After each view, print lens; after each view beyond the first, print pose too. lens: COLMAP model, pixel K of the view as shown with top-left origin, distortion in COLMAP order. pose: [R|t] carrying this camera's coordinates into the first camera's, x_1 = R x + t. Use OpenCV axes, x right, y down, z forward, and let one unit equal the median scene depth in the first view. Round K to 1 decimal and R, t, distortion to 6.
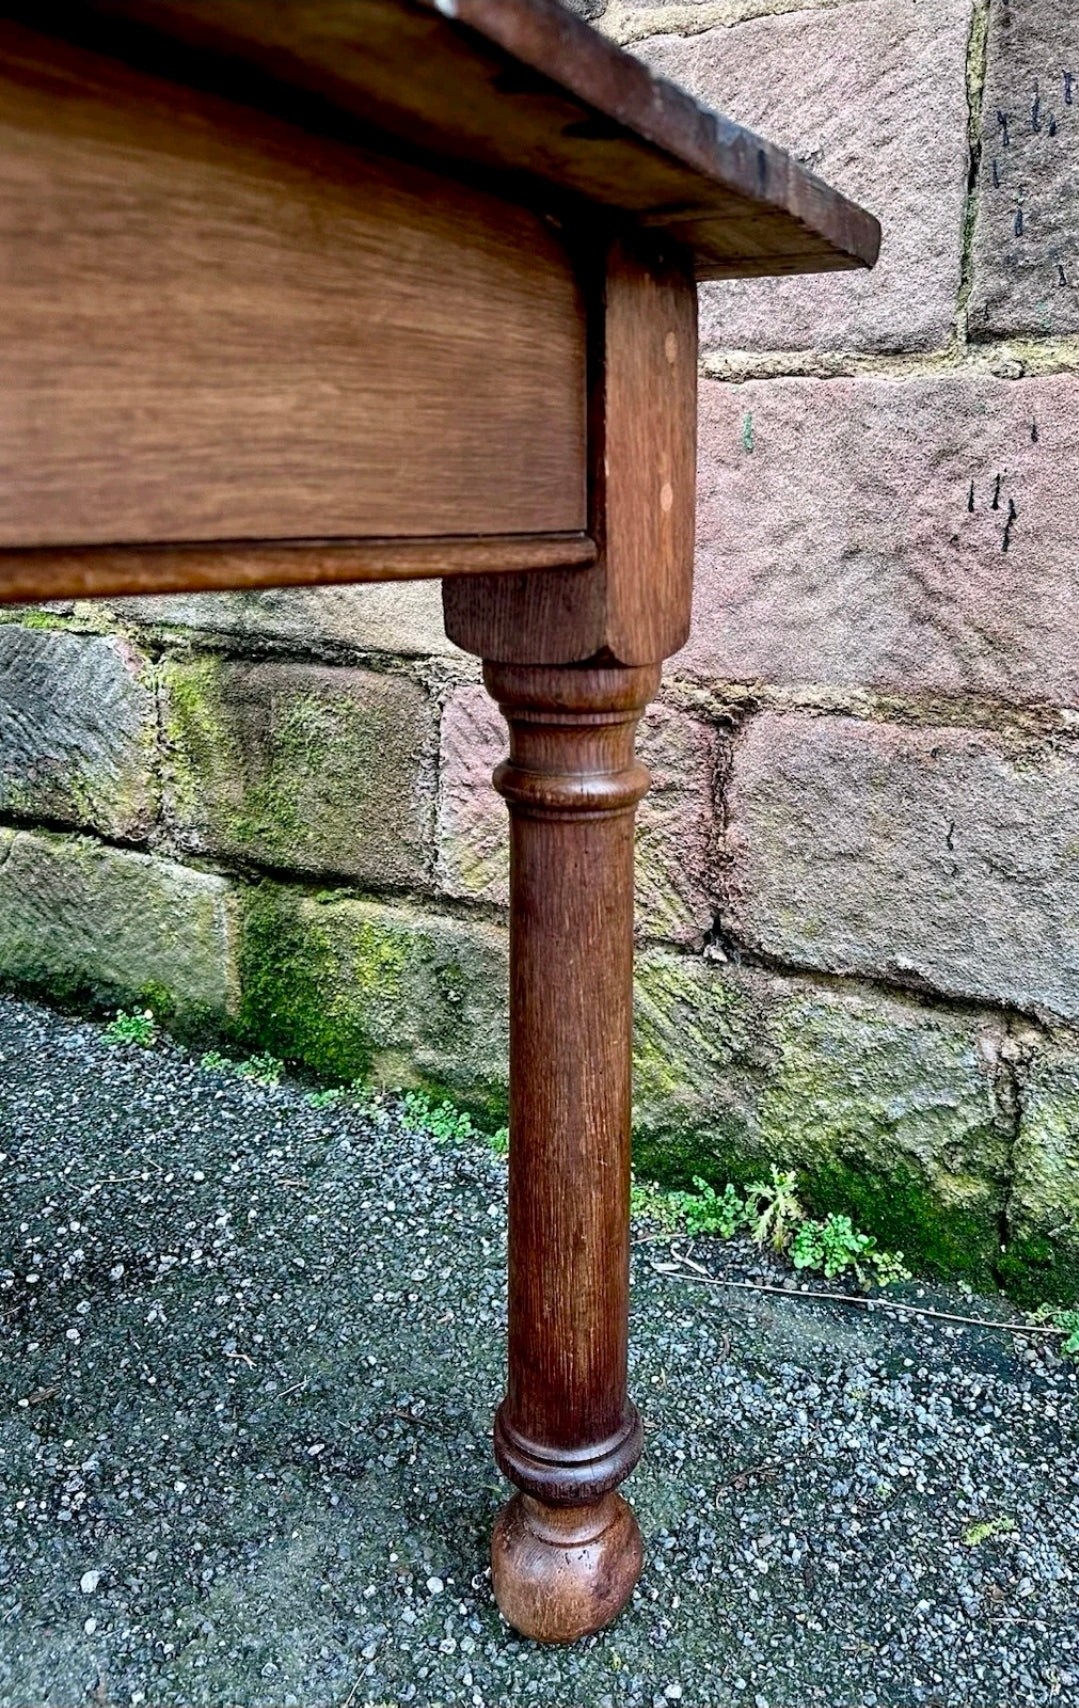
lens RADIAL K [[1275.4, 0, 622.8], [0, 1275.4, 813.3], [0, 0, 1]] dist [0.086559, -0.144247]
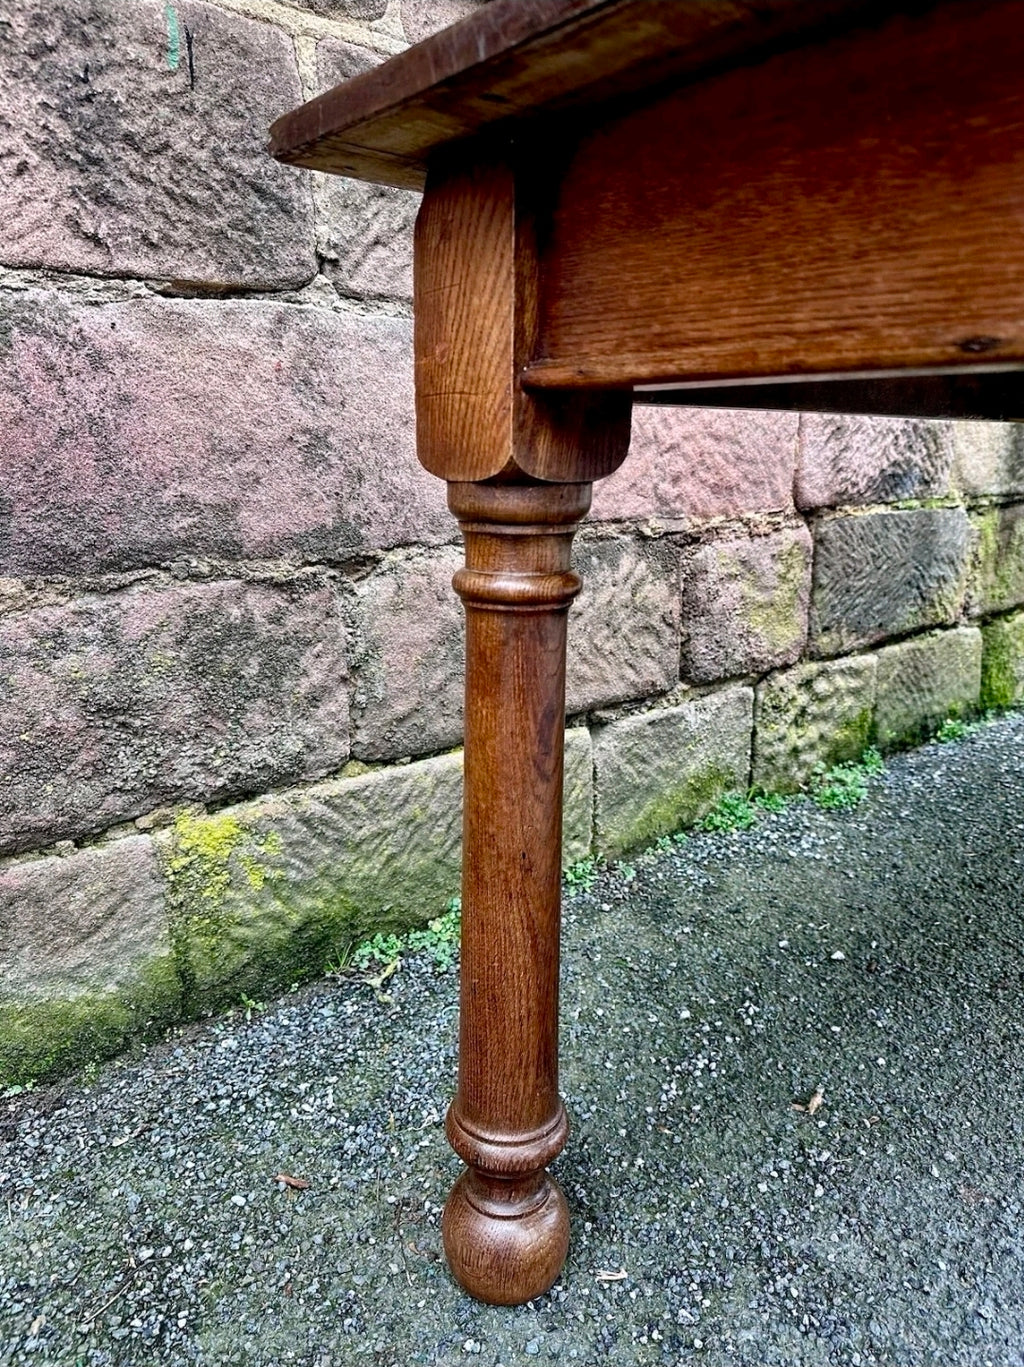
lens RADIAL K [[979.9, 0, 523.9], [0, 979.9, 670.4], [0, 0, 1]] dist [0.147614, -0.214468]
pose [[0.367957, -0.231947, 0.900449, -2.613031], [0.237320, 0.959743, 0.150243, -0.370607], [-0.899048, 0.158412, 0.408189, 1.391811]]
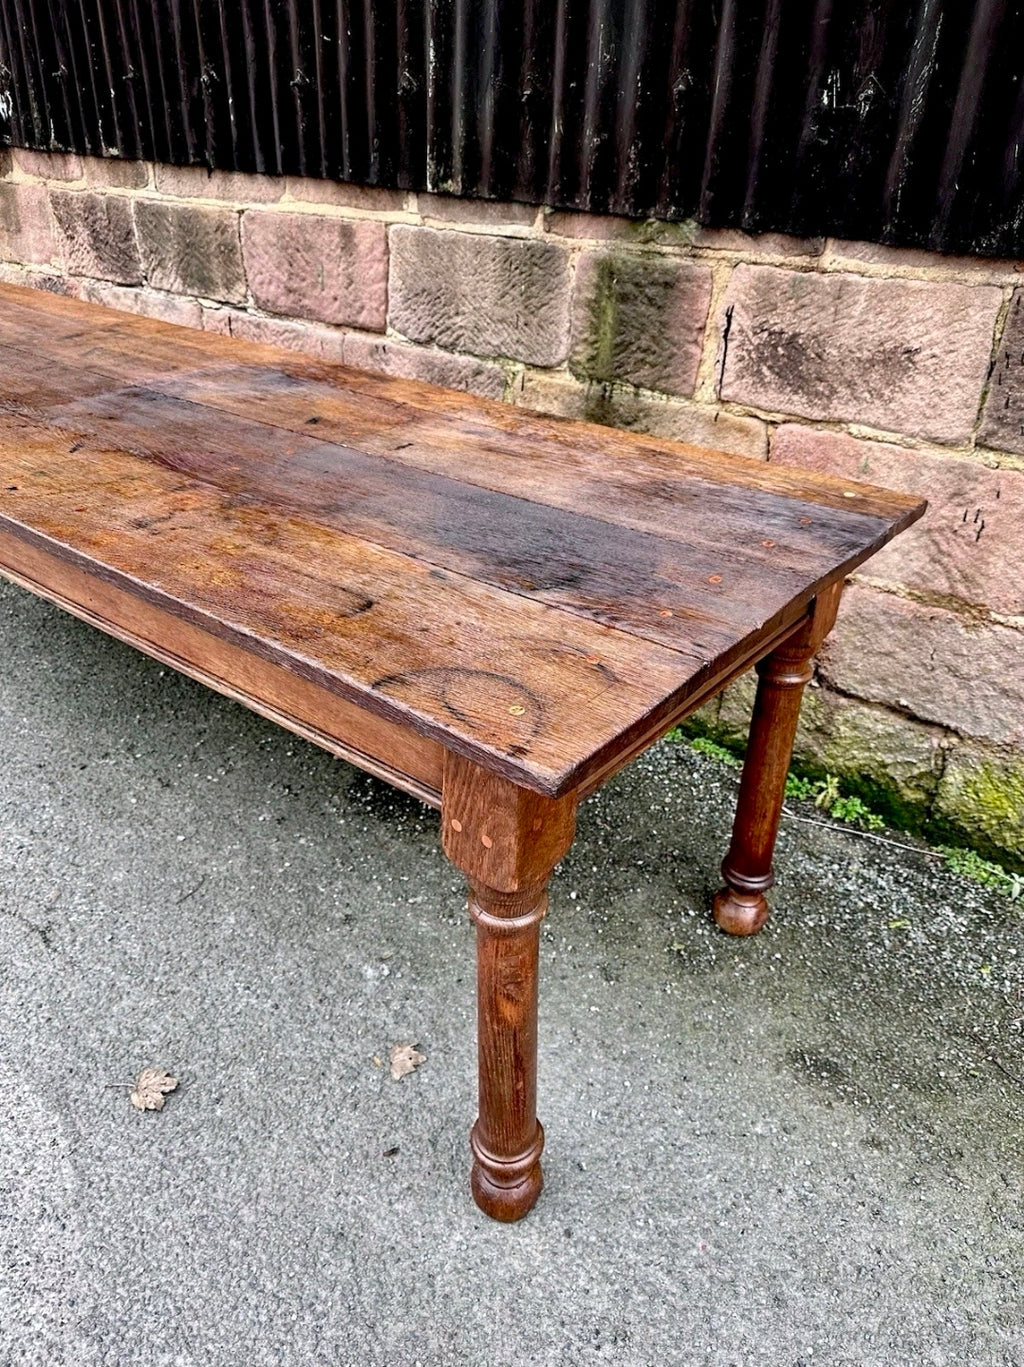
lens RADIAL K [[973.2, 0, 512.0], [0, 973.2, 683.5], [0, 0, 1]] dist [0.004111, -0.010235]
pose [[0.981271, 0.096511, -0.166712, -0.176762], [-0.046882, 0.959069, 0.279264, -0.367093], [0.186840, -0.266218, 0.945631, -0.757777]]
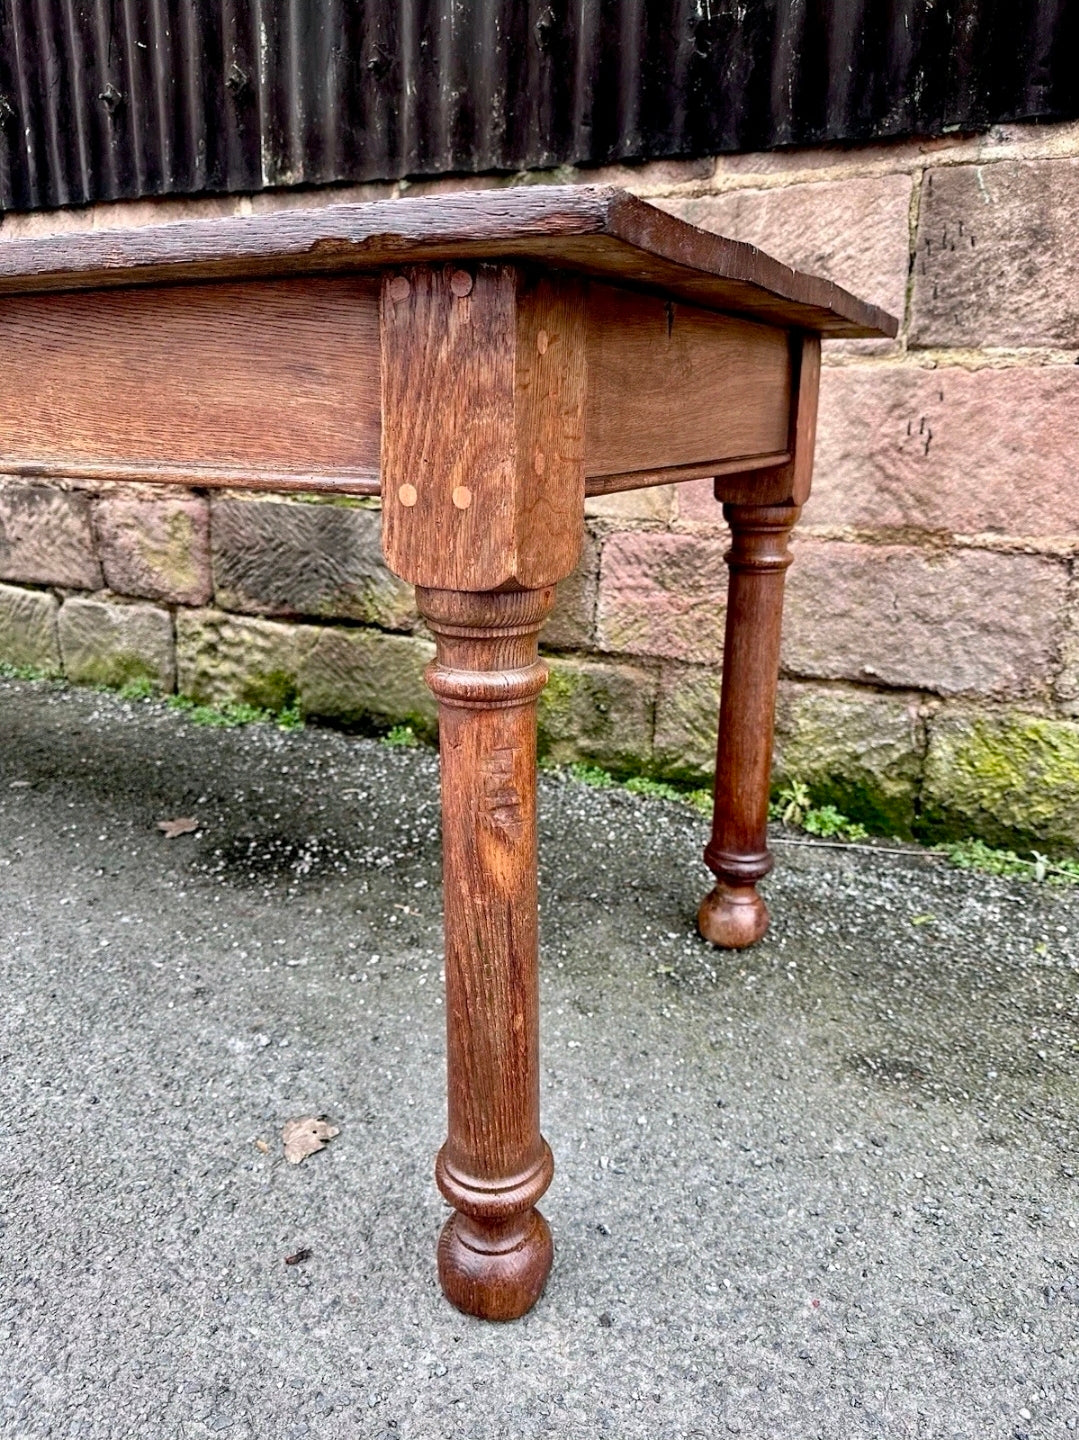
lens RADIAL K [[1026.6, 0, 539.1], [0, 1026.6, 708.2], [0, 0, 1]] dist [0.027581, -0.043852]
pose [[0.999906, -0.011486, 0.007443, -0.294216], [0.011248, 0.999449, 0.031233, 0.122422], [-0.007797, -0.031147, 0.999484, -0.558576]]
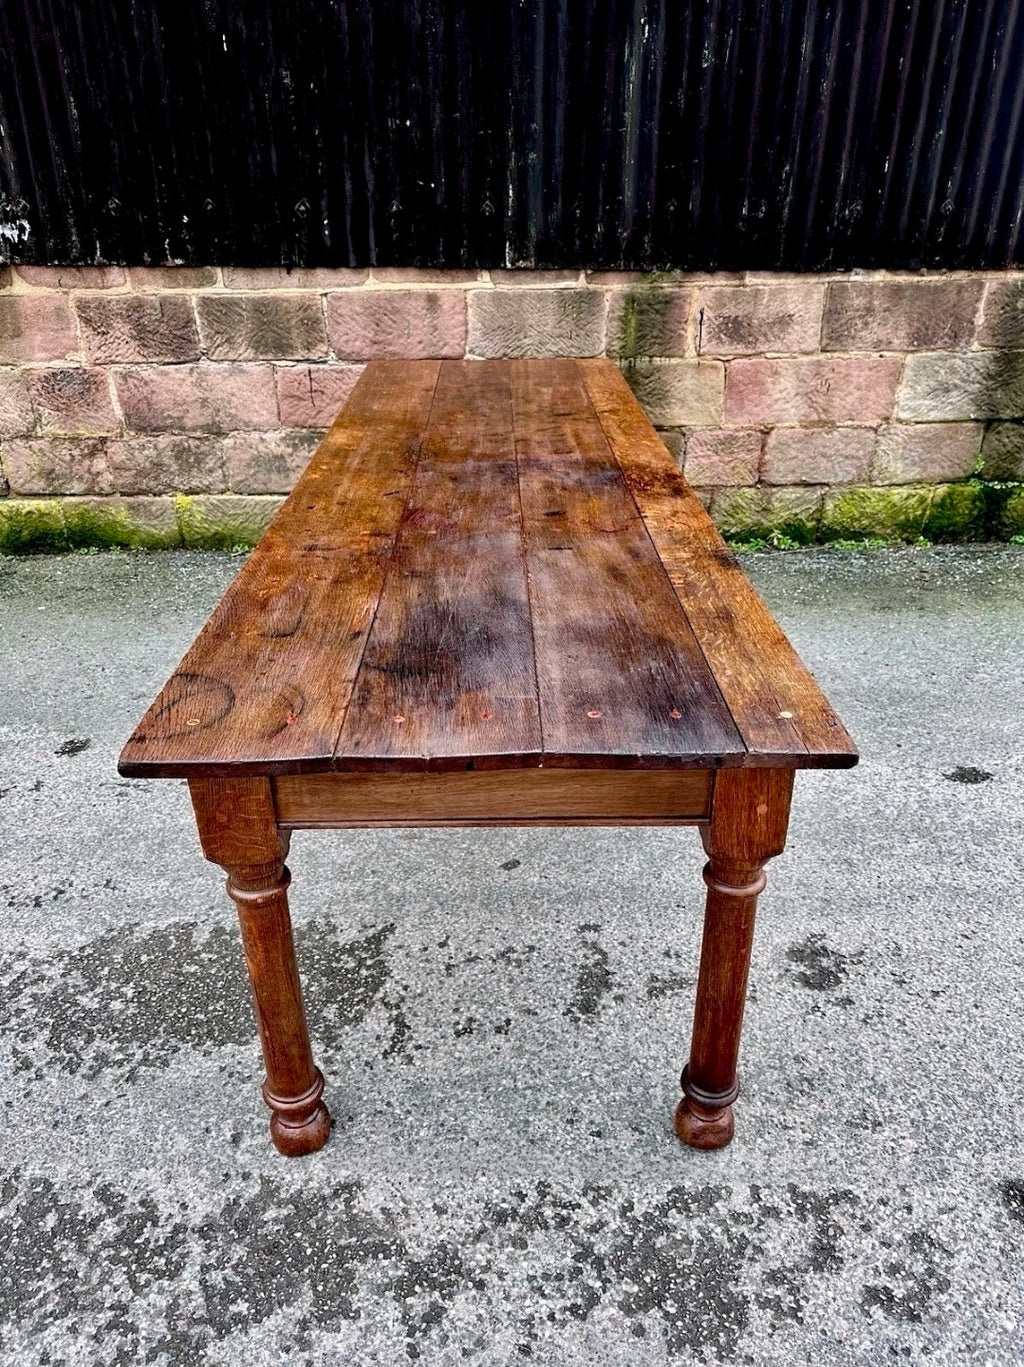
lens RADIAL K [[954.3, 0, 512.0], [0, 954.3, 683.5], [0, 0, 1]] dist [0.016813, -0.023304]
pose [[0.877606, -0.247316, 0.410661, -2.462527], [0.144618, 0.953322, 0.265071, -0.266329], [-0.457048, -0.173239, 0.872408, -1.817713]]
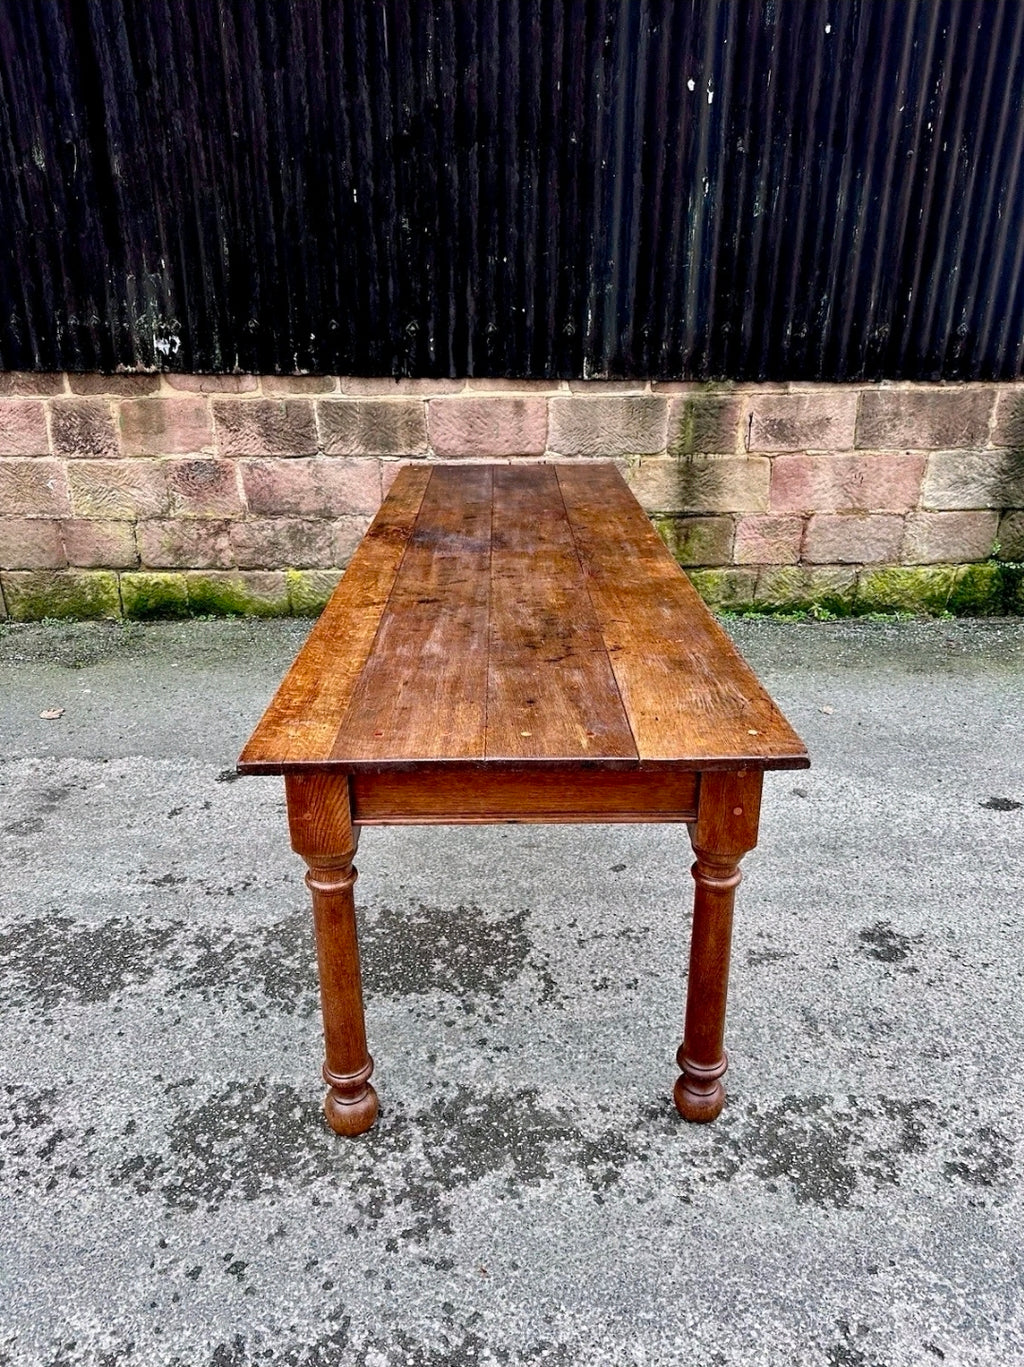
lens RADIAL K [[938.4, 0, 514.4], [0, 938.4, 690.2], [0, 0, 1]] dist [0.147007, -0.304272]
pose [[0.882926, -0.204537, 0.422619, -2.896279], [0.138394, 0.973506, 0.182023, -0.274822], [-0.448652, -0.102225, 0.887841, -2.091867]]
